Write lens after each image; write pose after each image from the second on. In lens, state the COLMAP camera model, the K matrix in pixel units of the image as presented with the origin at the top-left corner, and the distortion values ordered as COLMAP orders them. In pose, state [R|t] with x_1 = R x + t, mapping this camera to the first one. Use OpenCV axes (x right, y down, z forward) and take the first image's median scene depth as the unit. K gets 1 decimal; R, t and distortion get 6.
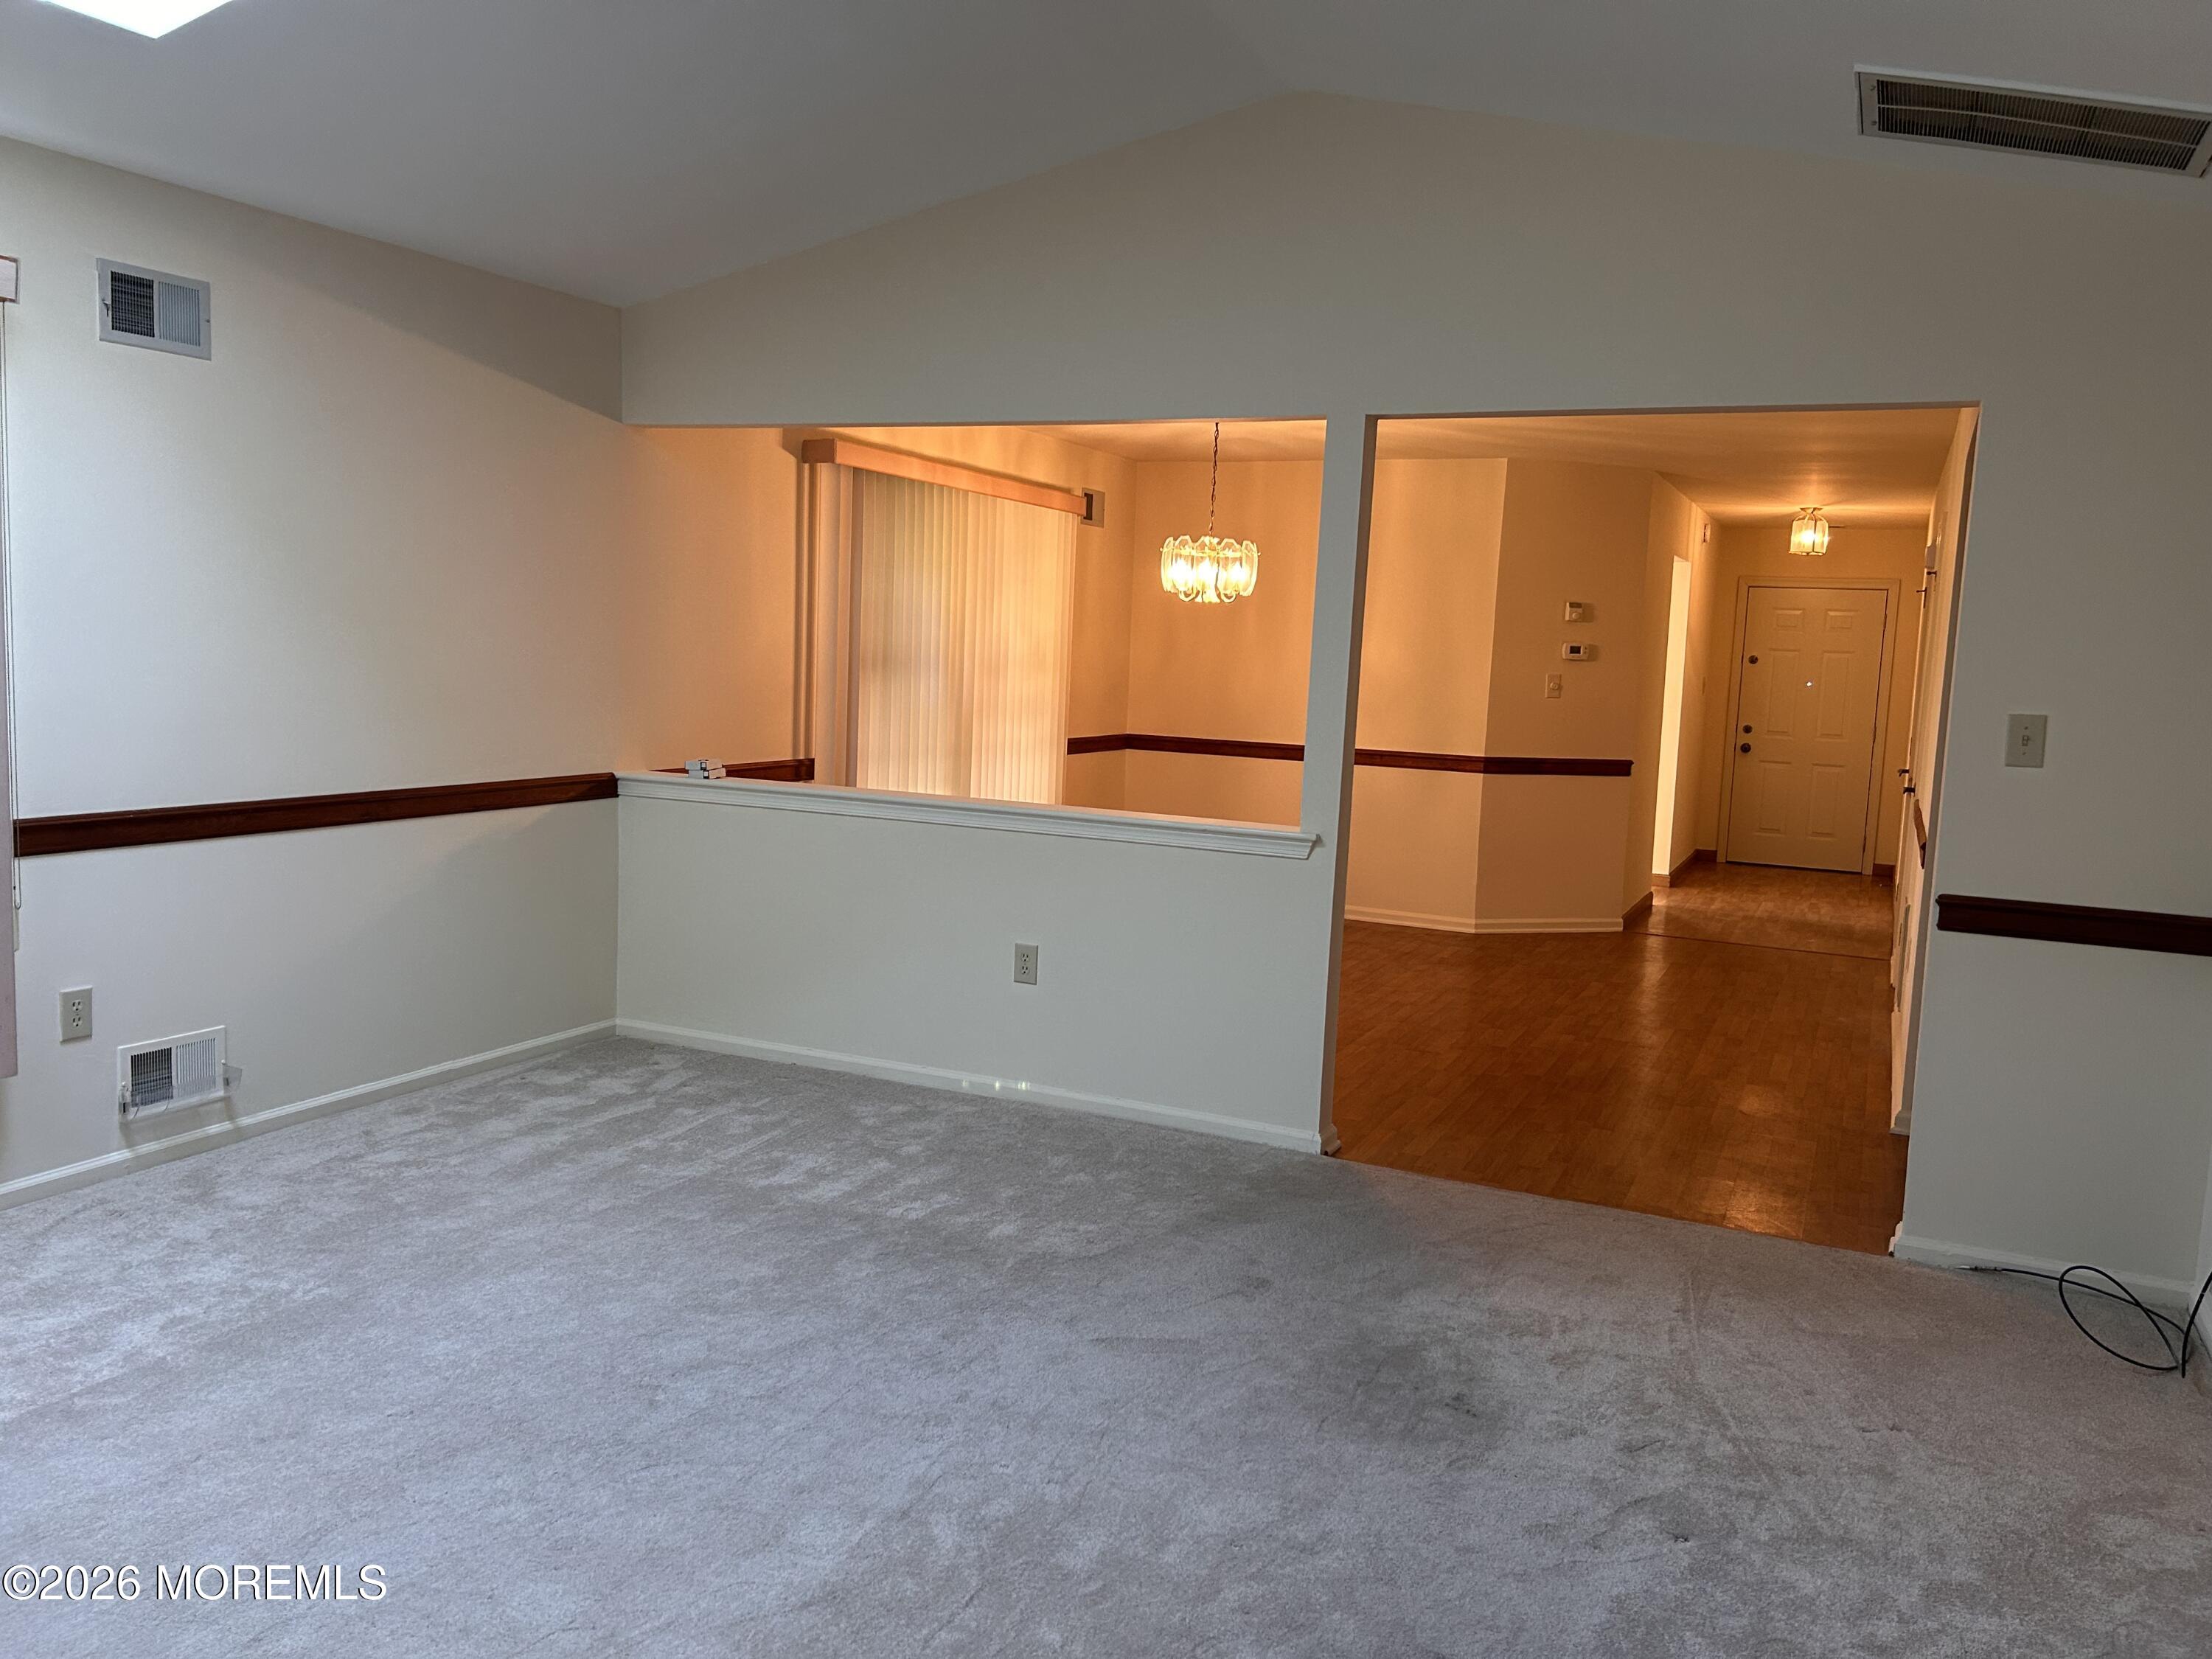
lens RADIAL K [[1702.0, 0, 1075.7], [0, 1702.0, 840.3], [0, 0, 1]] dist [0.099125, -0.123979]
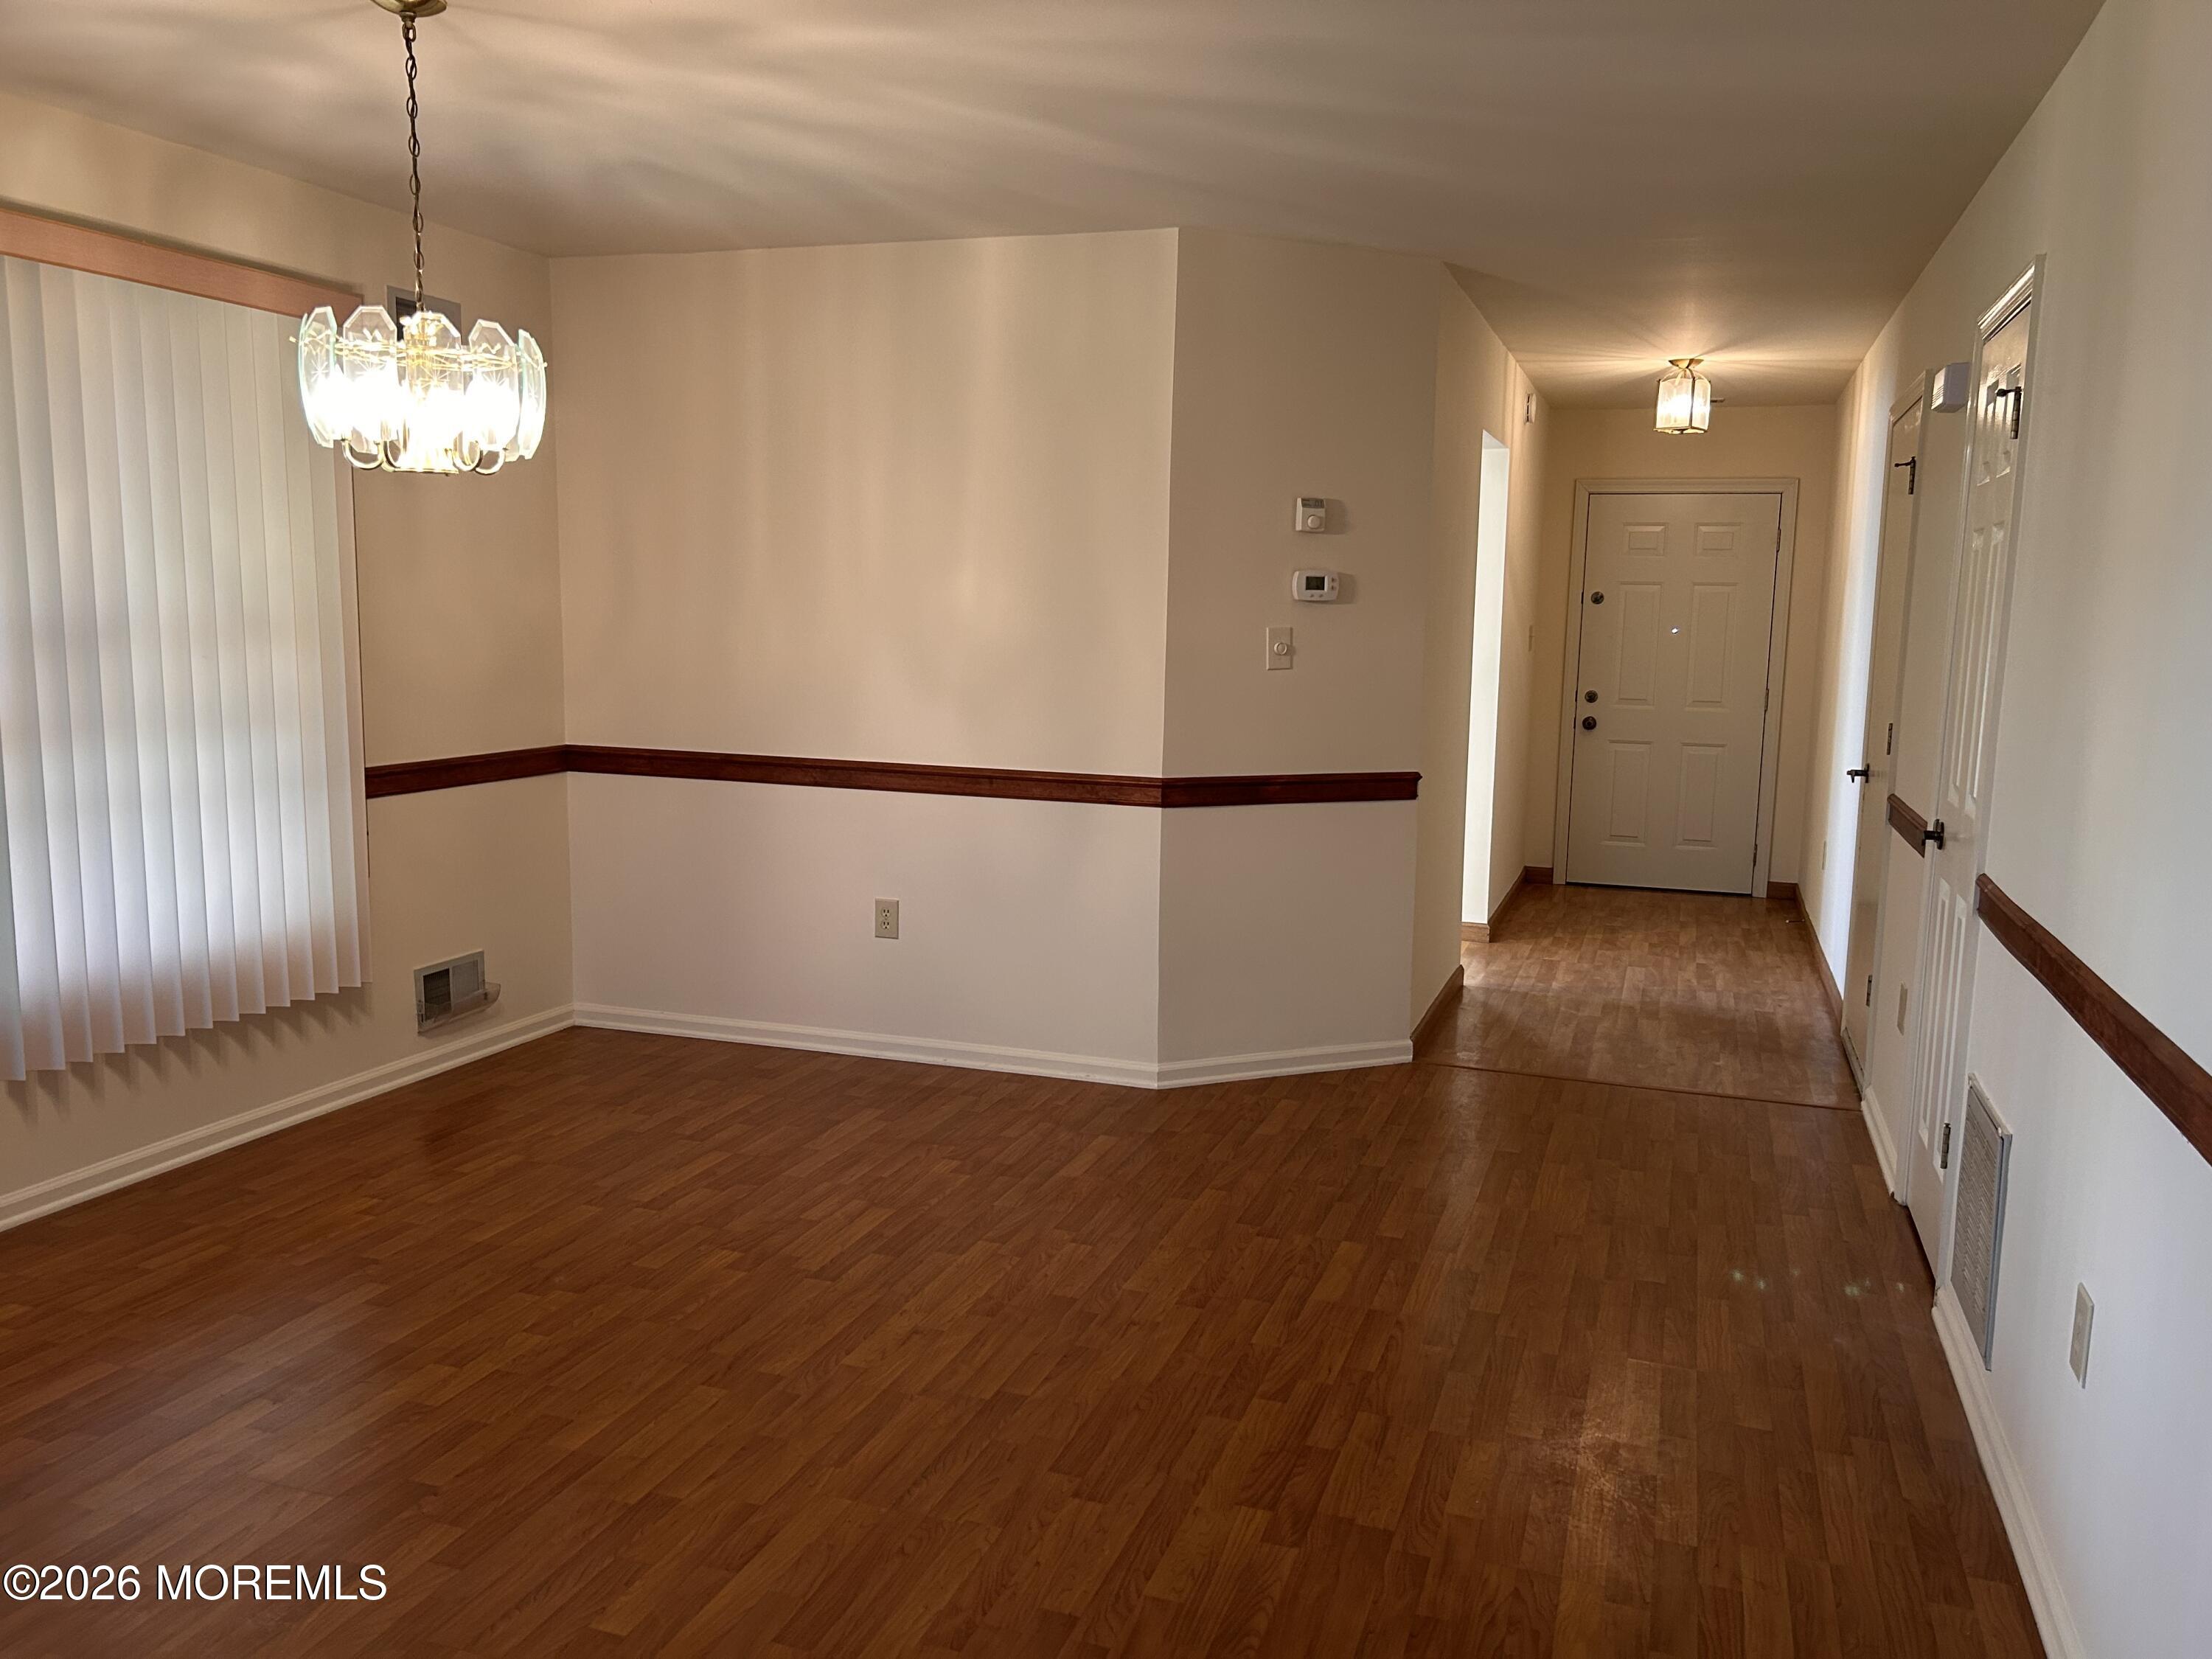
lens RADIAL K [[1702.0, 0, 1075.7], [0, 1702.0, 840.3], [0, 0, 1]] dist [0.099125, -0.123979]
pose [[0.995199, -0.034001, 0.091772, 0.147370], [0.031625, 0.999129, 0.027226, -0.041117], [-0.092618, -0.024193, 0.995408, 0.415006]]
